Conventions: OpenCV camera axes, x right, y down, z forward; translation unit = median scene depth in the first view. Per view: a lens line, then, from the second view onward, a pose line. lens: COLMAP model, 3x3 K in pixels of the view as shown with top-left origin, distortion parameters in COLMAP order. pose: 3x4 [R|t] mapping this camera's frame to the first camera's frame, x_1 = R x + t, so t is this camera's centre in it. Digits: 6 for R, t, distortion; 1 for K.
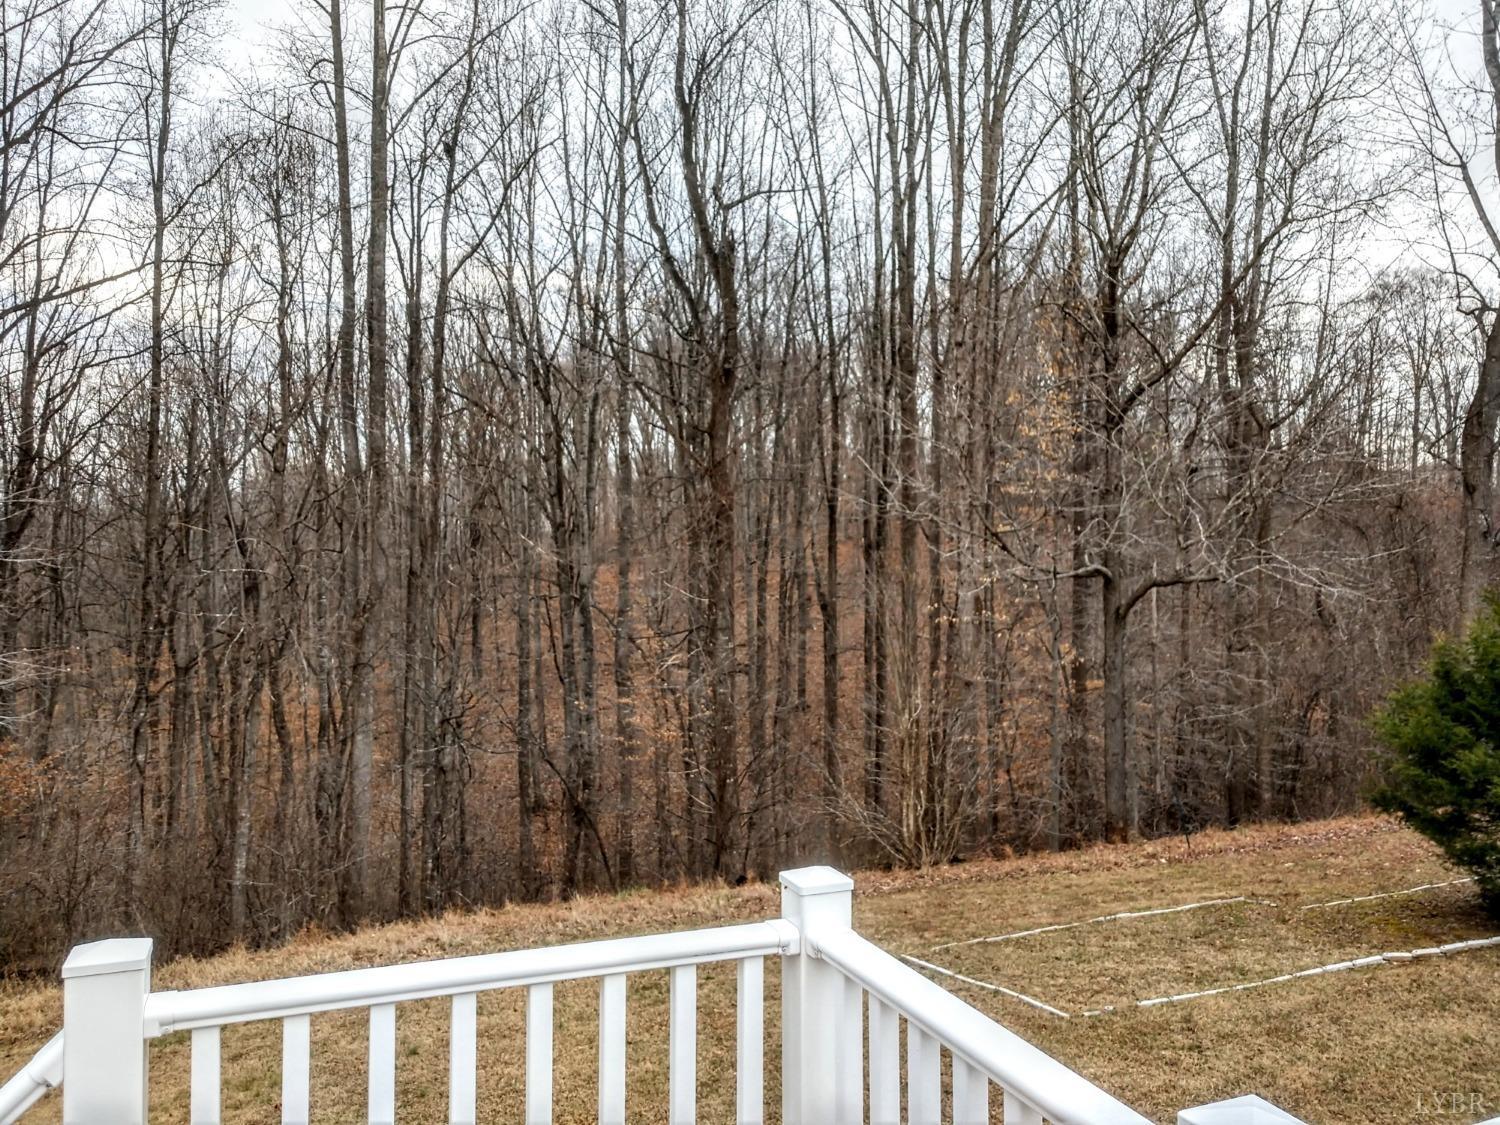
lens RADIAL K [[1144.7, 0, 750.0], [0, 1144.7, 562.5], [0, 0, 1]] dist [0.025144, 0.005496]
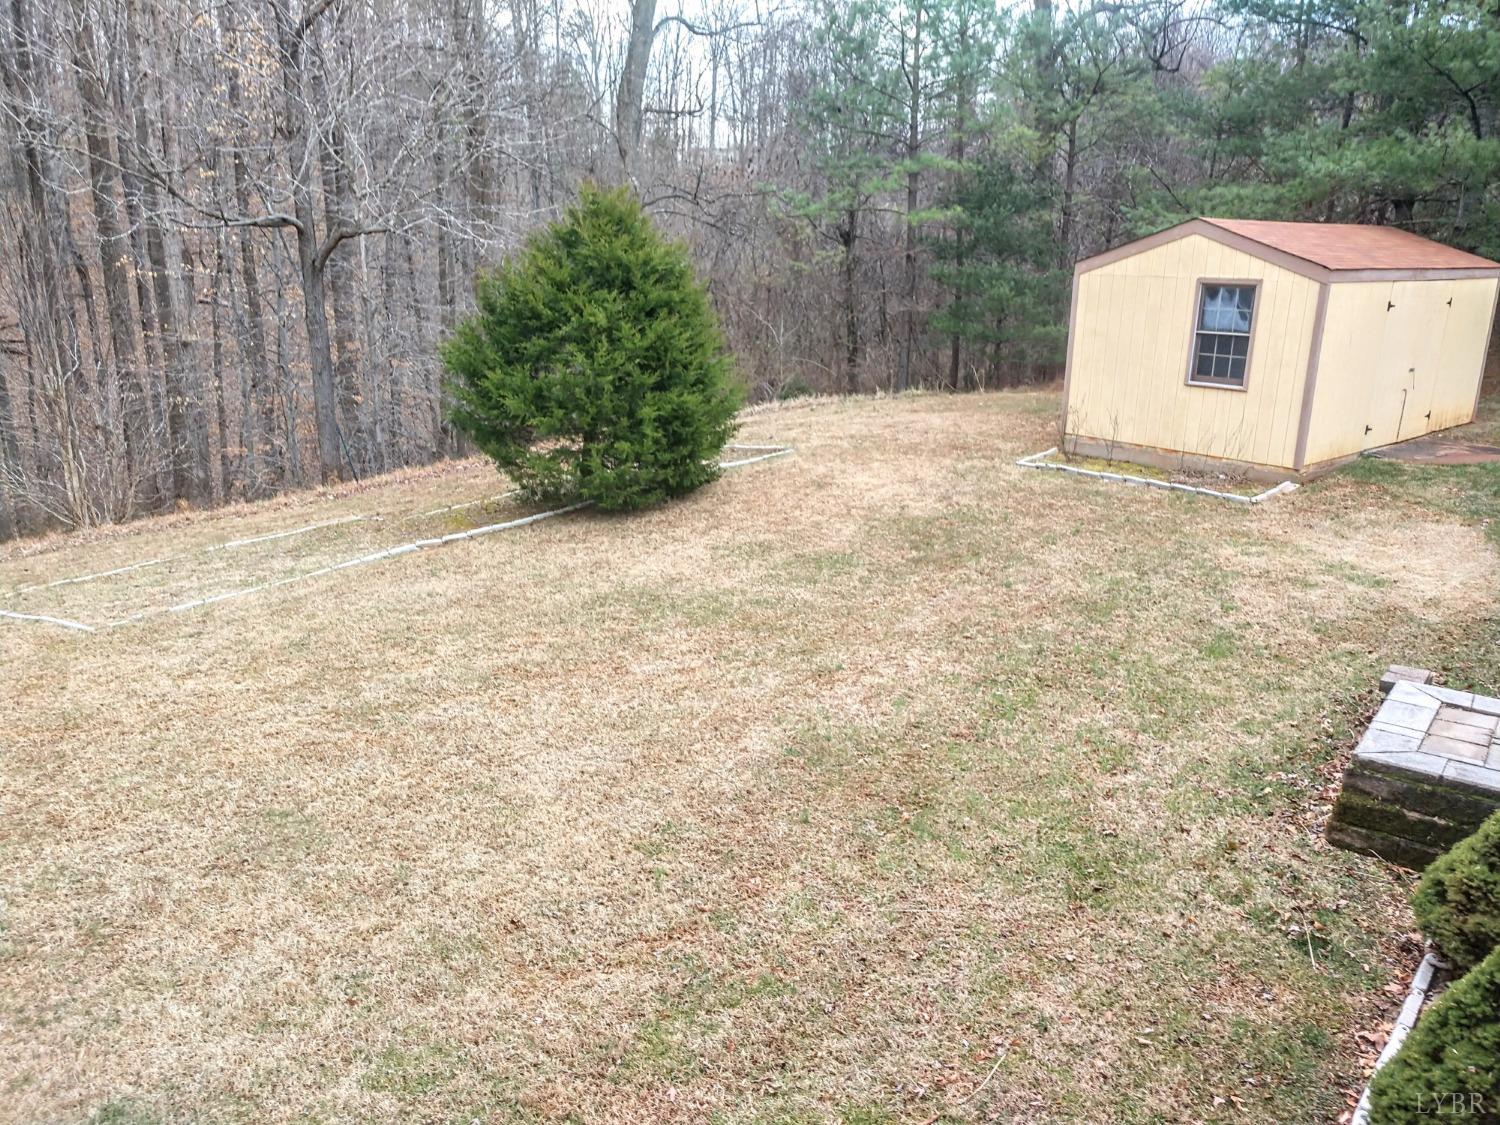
lens RADIAL K [[1144.7, 0, 750.0], [0, 1144.7, 562.5], [0, 0, 1]] dist [0.025144, 0.005496]
pose [[0.865159, -0.117517, 0.487534, 0.244886], [-0.020738, 0.962942, 0.268911, 0.030731], [-0.501068, -0.242762, 0.830661, -0.146565]]
